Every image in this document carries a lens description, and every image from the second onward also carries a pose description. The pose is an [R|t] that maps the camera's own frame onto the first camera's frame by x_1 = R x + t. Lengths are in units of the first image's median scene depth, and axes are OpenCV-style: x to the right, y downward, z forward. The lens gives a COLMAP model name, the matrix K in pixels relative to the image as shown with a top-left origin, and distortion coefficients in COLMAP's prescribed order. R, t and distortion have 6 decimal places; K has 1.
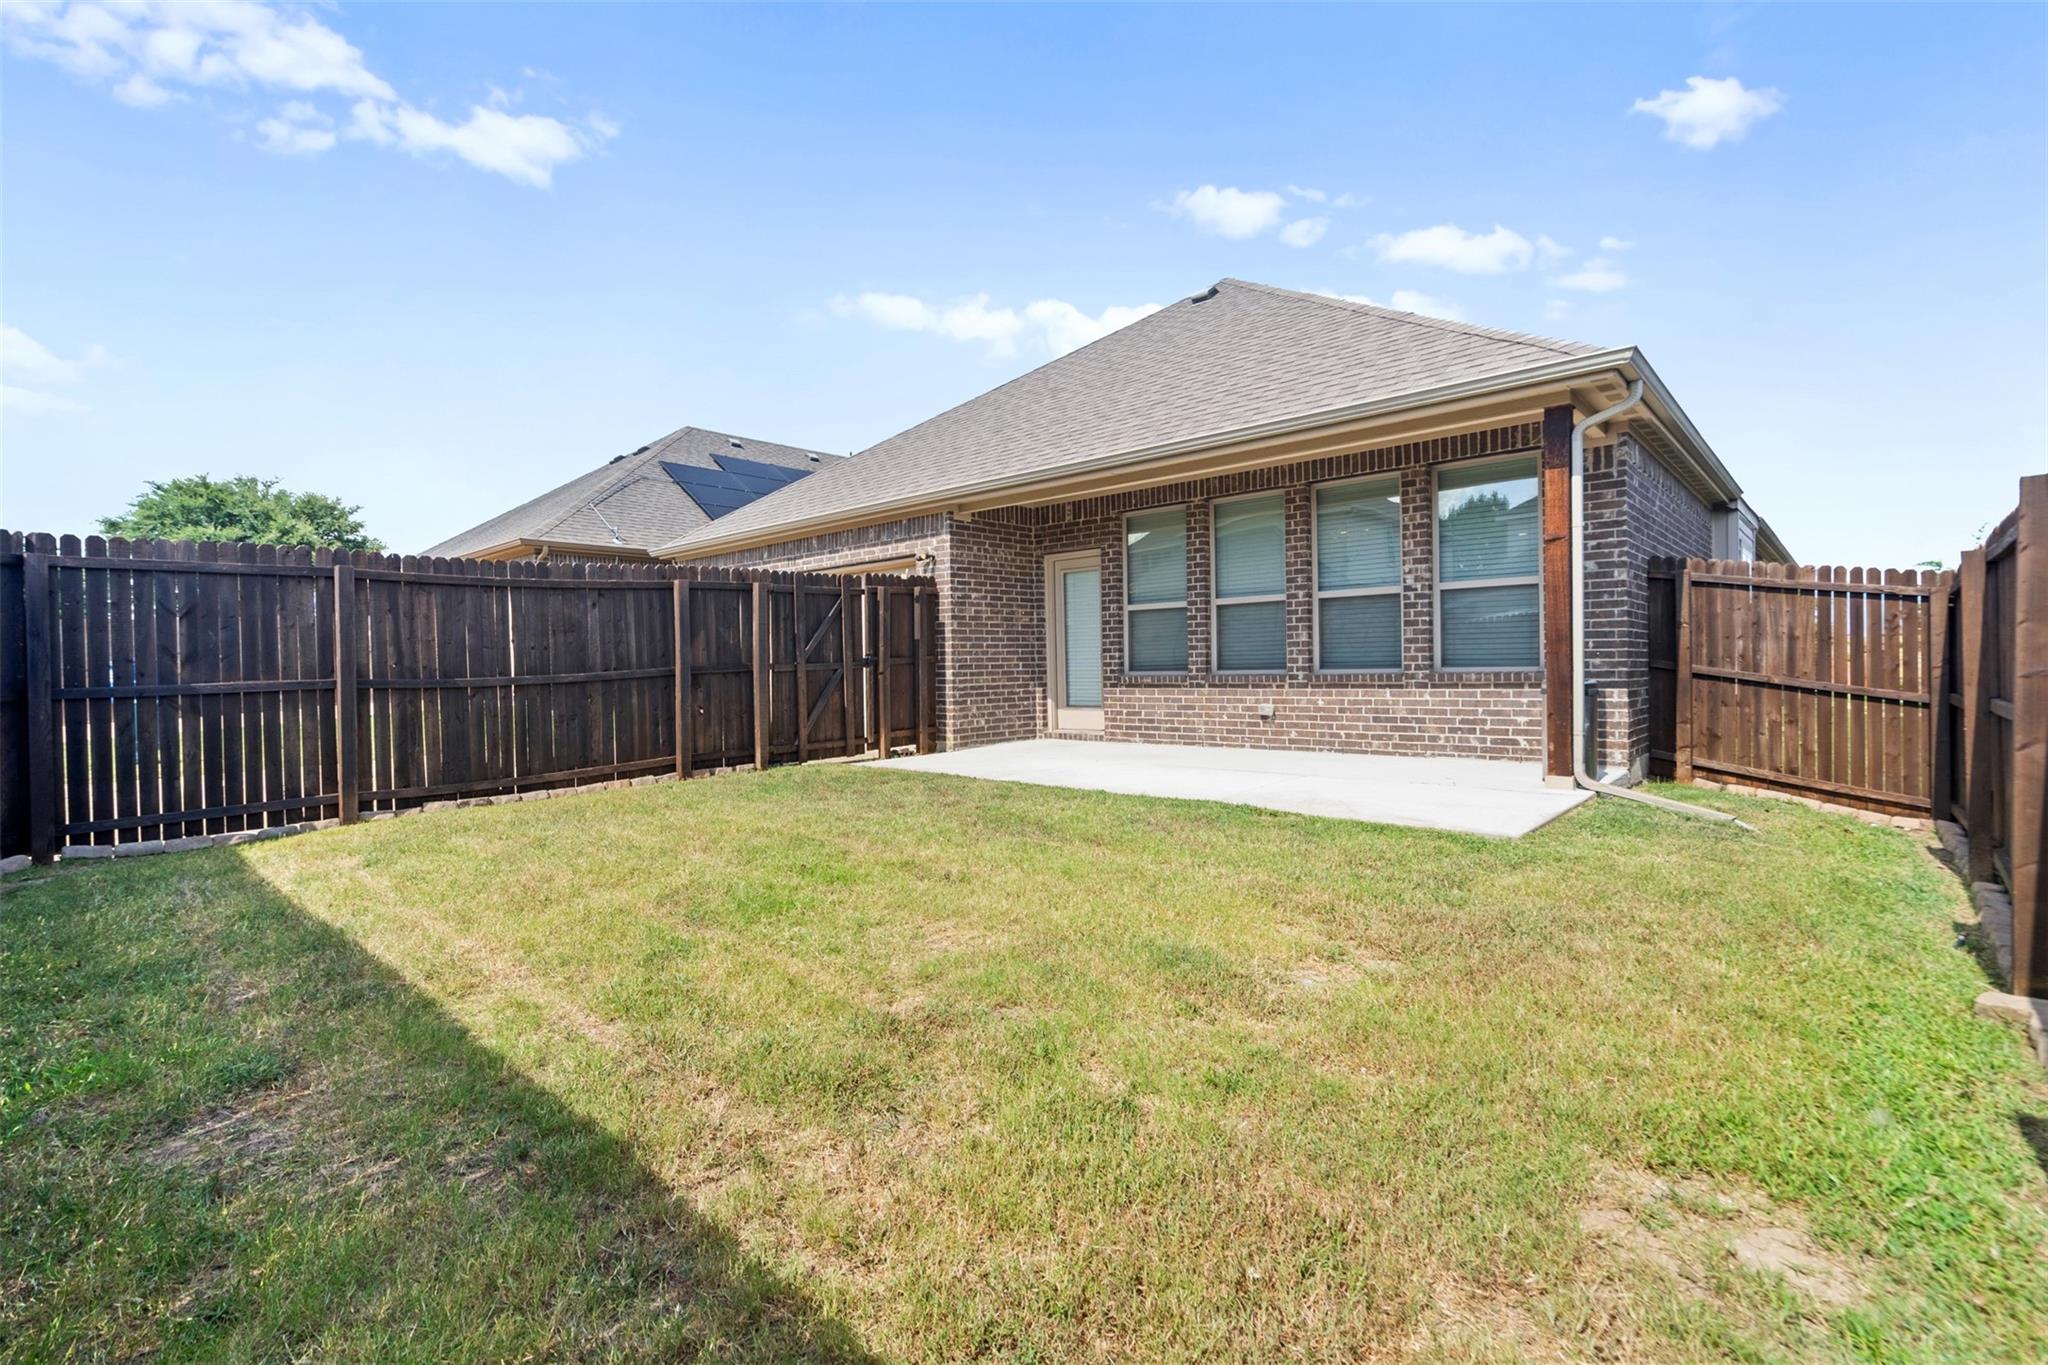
lens RADIAL K [[948.1, 0, 1024.5], [0, 948.1, 676.7], [0, 0, 1]] dist [-0.004258, 0.000210]
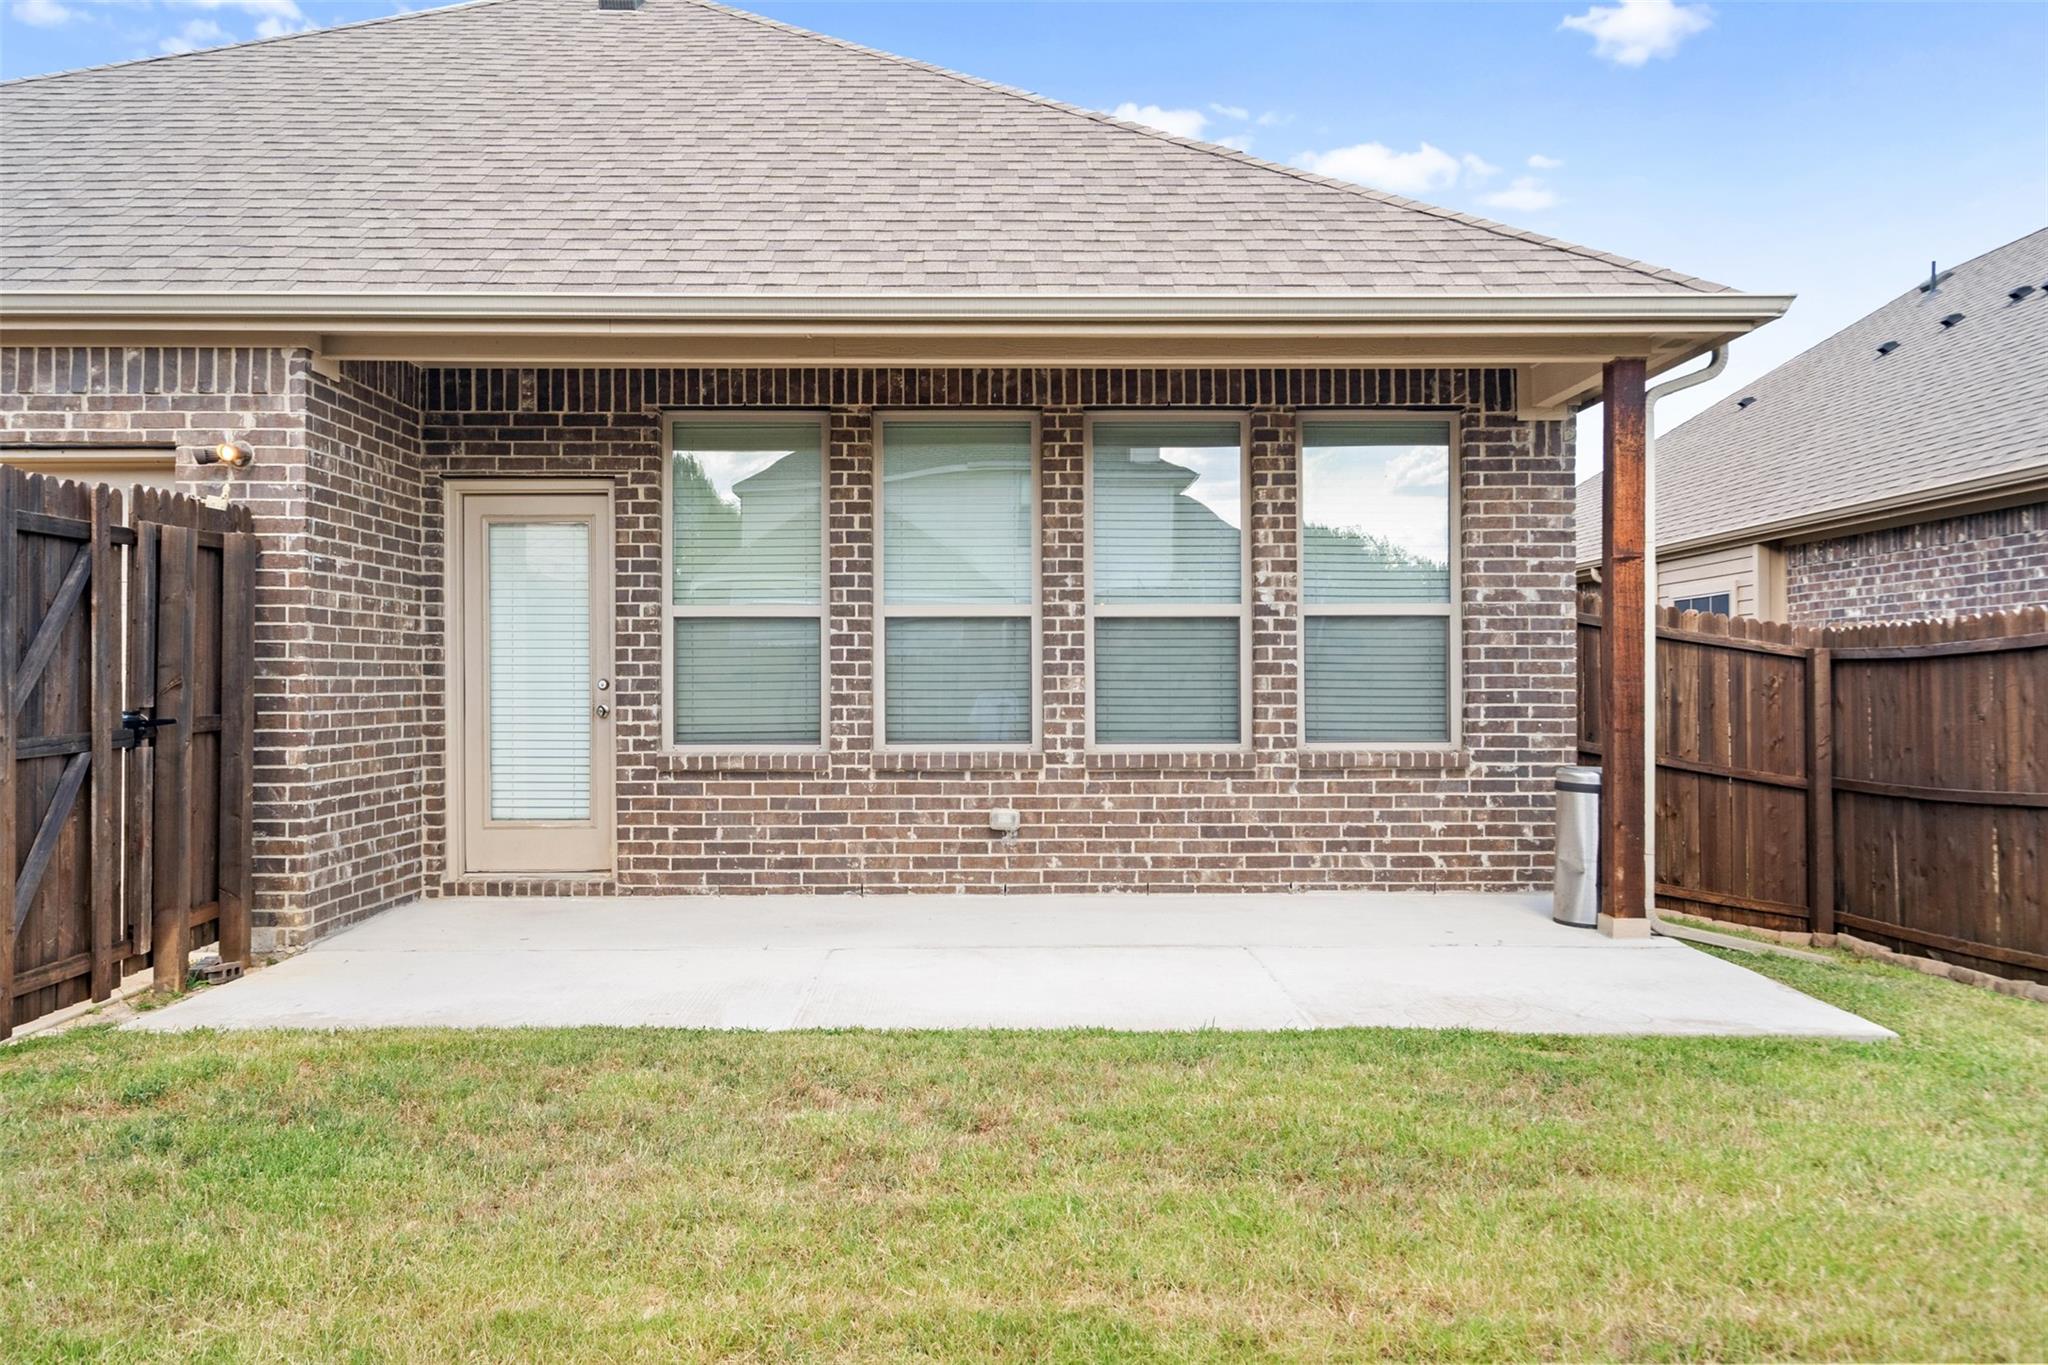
lens RADIAL K [[1595.5, 0, 1024.4], [0, 1595.5, 676.3], [0, 0, 1]] dist [0.005331, -0.001453]
pose [[0.724761, 0.020459, 0.688696, -0.365085], [-0.004206, 0.999672, -0.025271, -0.023676], [-0.688987, 0.015419, 0.724609, 0.348028]]
